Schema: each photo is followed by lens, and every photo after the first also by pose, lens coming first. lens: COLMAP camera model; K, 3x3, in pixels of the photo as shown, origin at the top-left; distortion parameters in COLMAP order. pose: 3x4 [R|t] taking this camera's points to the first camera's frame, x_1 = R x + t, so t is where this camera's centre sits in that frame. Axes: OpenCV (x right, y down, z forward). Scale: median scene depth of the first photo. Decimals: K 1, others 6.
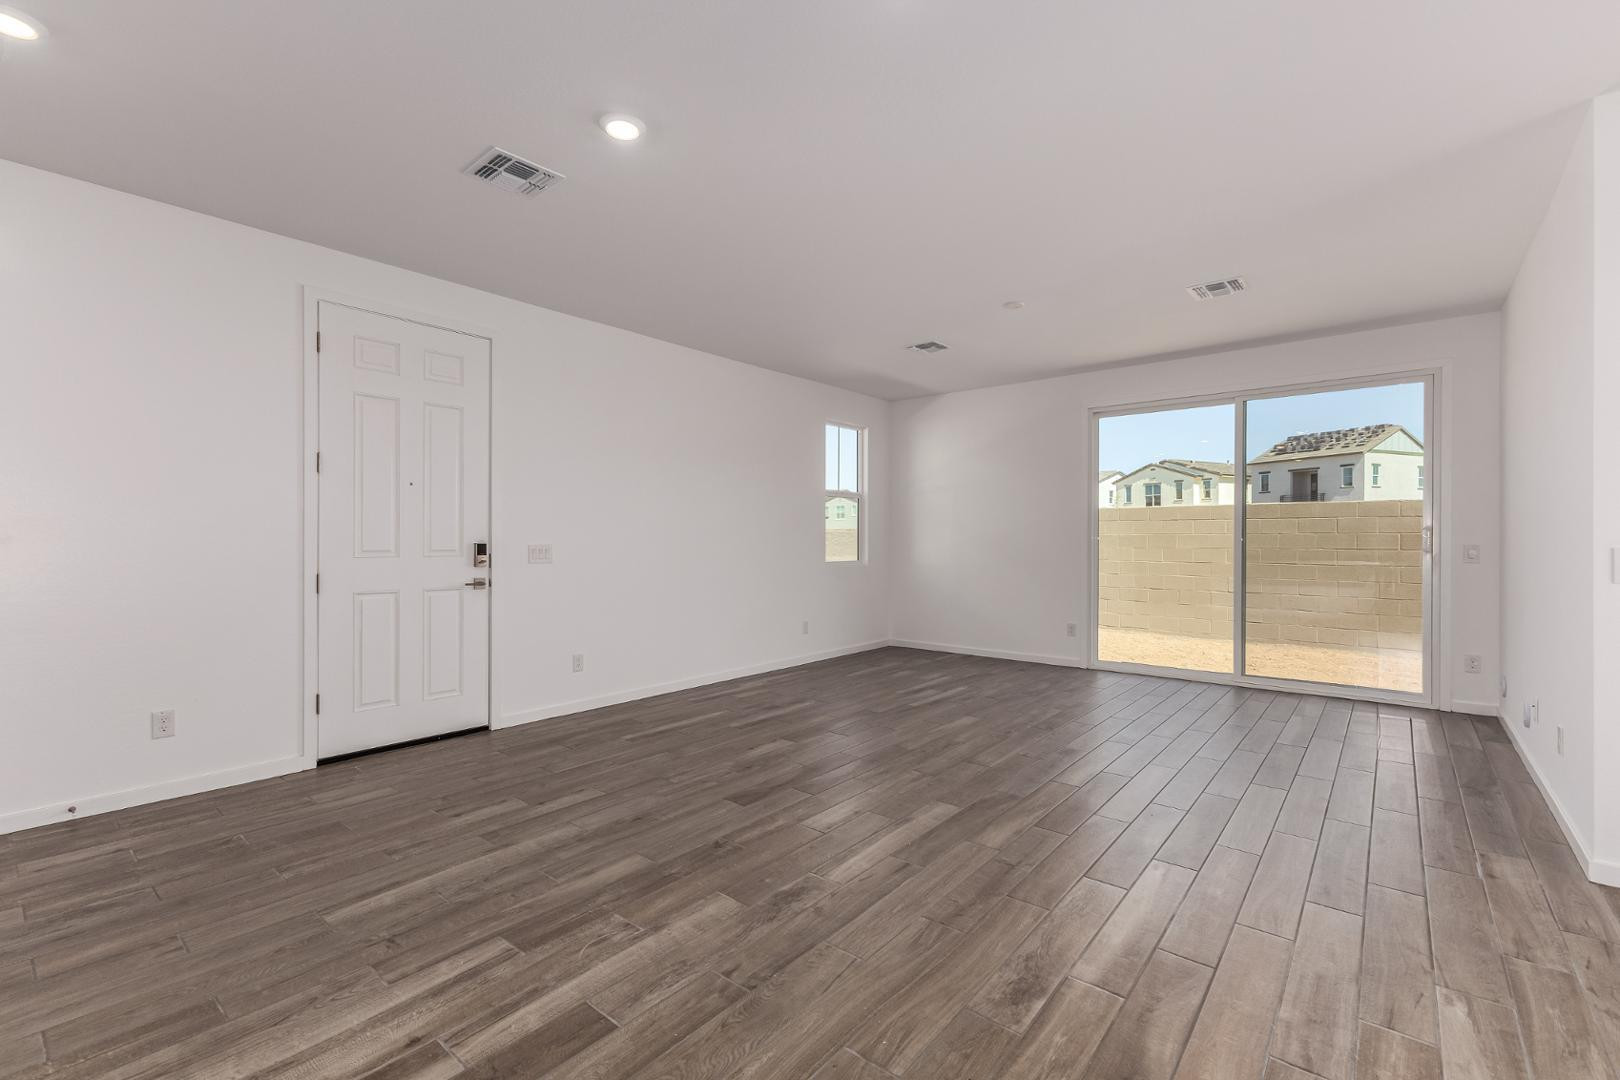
lens RADIAL K [[699.7, 0, 802.5], [0, 699.7, 530.2], [0, 0, 1]] dist [0.015318, -0.004664]
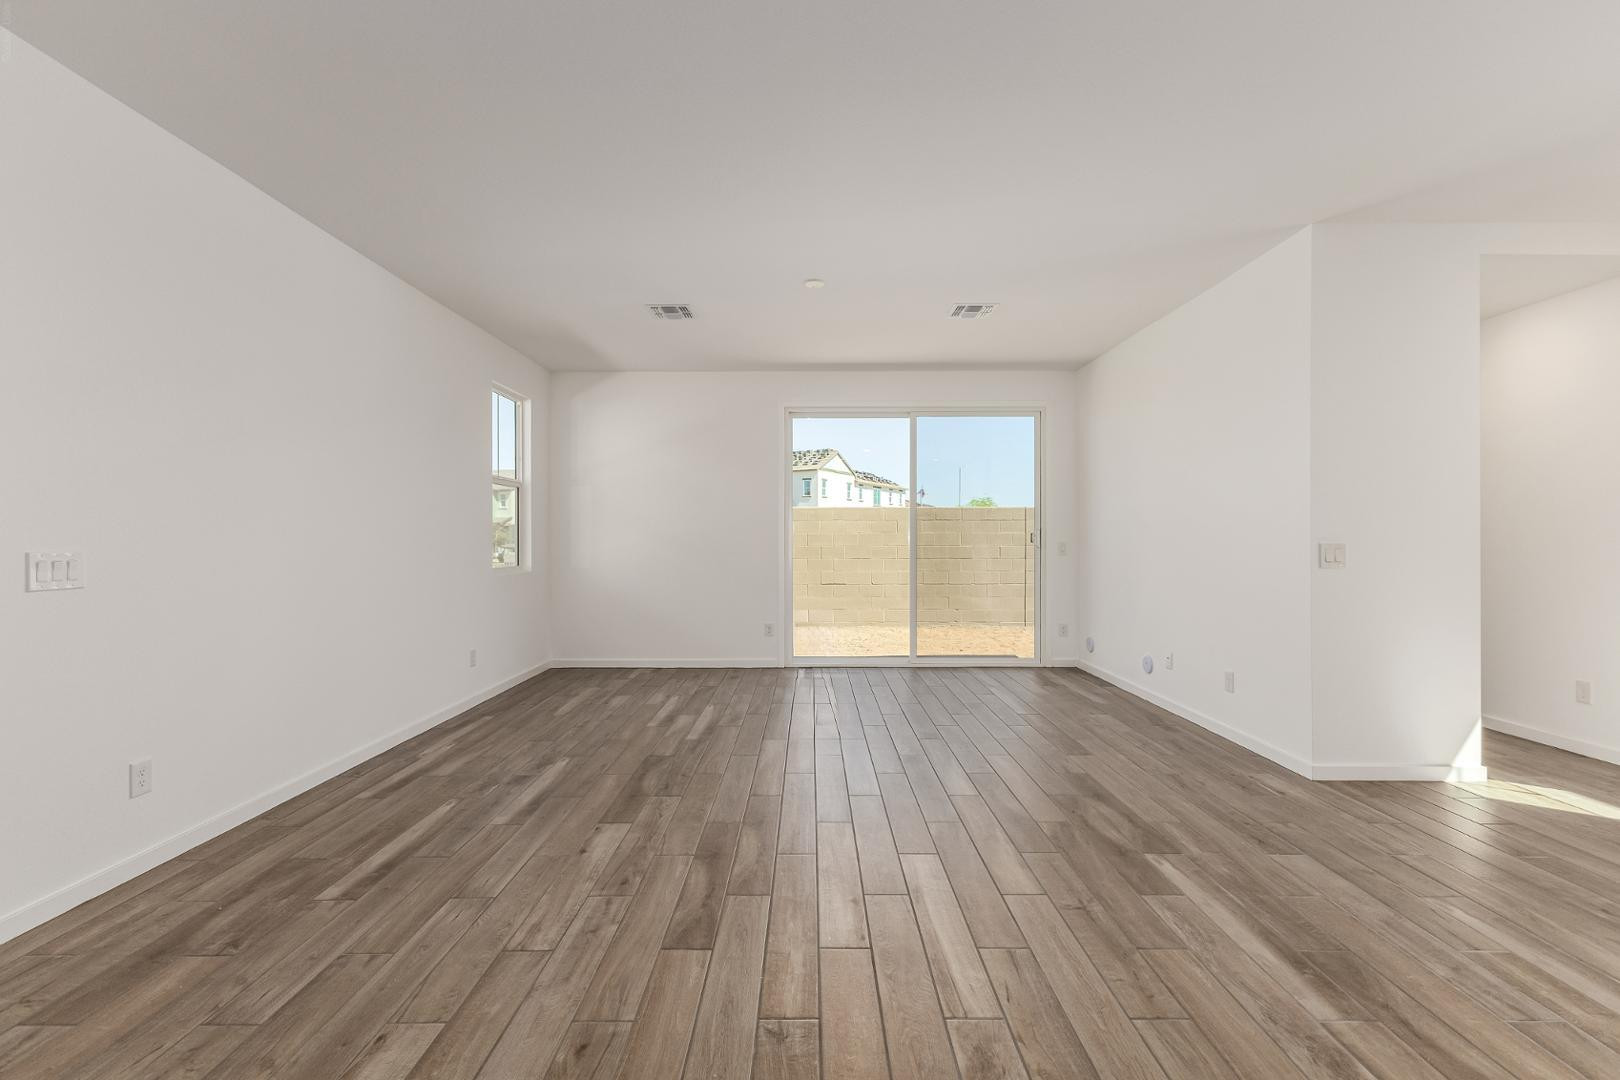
lens RADIAL K [[699.7, 0, 809.2], [0, 699.7, 533.7], [0, 0, 1]] dist [0.015318, -0.004664]
pose [[0.767606, 0.001652, 0.640920, -0.357623], [-0.005941, 0.999972, 0.004538, 0.003313], [-0.640895, -0.007291, 0.767594, 0.366290]]
